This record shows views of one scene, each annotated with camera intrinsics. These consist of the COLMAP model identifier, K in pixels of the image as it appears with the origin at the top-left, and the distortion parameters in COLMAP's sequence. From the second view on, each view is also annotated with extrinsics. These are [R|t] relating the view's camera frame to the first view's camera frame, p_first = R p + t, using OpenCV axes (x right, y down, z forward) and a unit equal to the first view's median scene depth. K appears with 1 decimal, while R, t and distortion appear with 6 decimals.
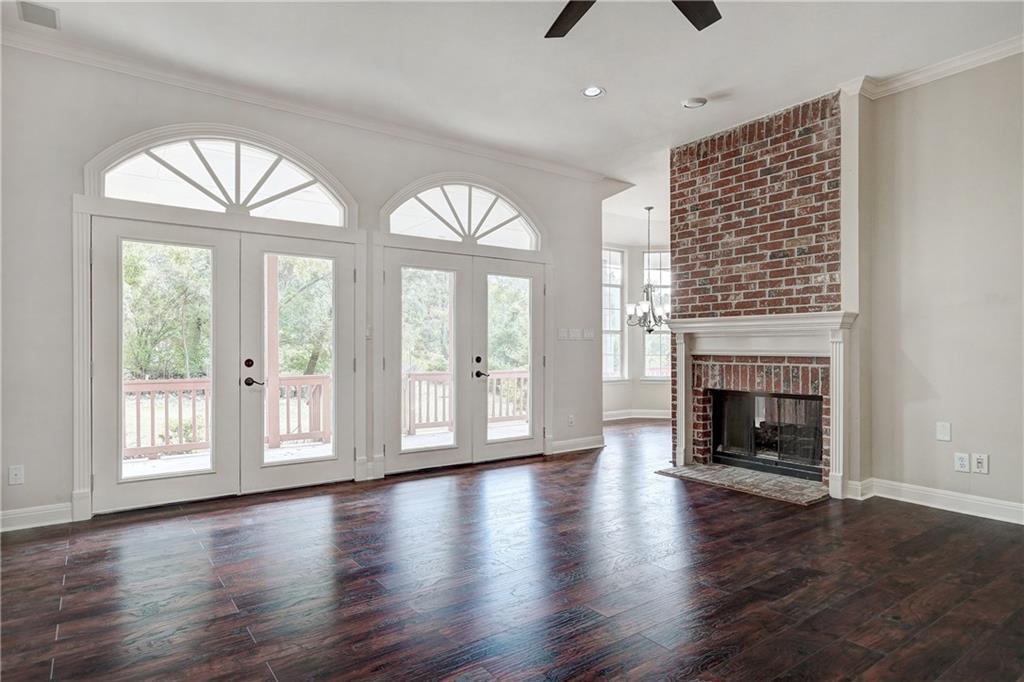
lens RADIAL K [[580.8, 0, 512.5], [0, 580.8, 345.3], [0, 0, 1]] dist [0.003217, 0.001519]
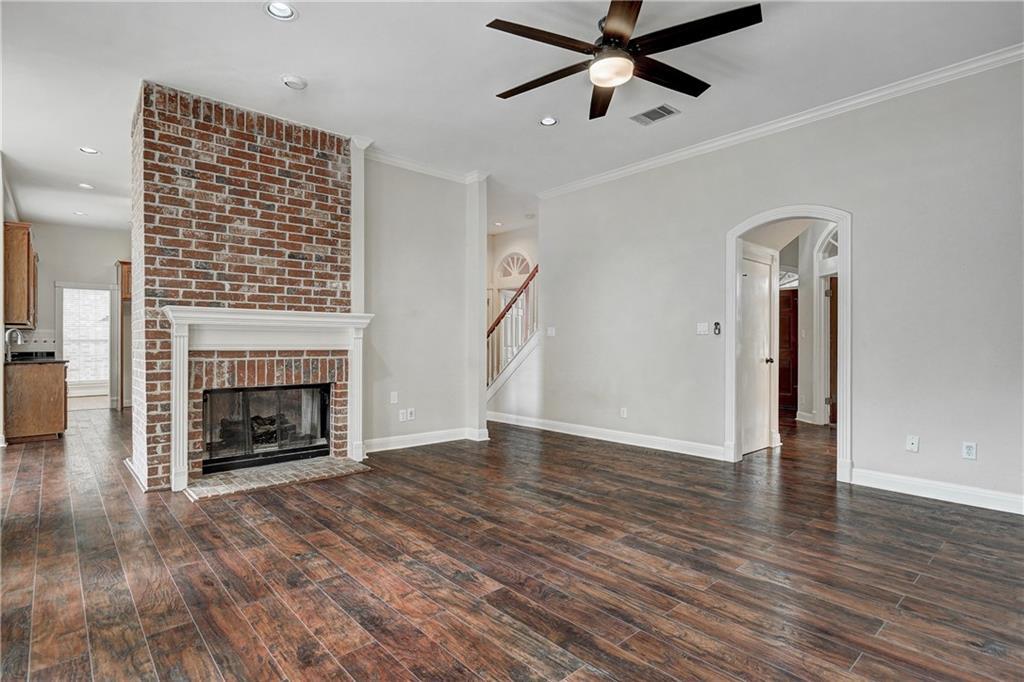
lens RADIAL K [[497.7, 0, 508.1], [0, 497.7, 341.4], [0, 0, 1]] dist [-0.002037, 0.001219]
pose [[-0.089661, 0.005165, 0.995959, -0.477973], [-0.004162, 0.999976, -0.005561, 0.005801], [-0.995964, -0.004644, -0.089638, 0.670738]]
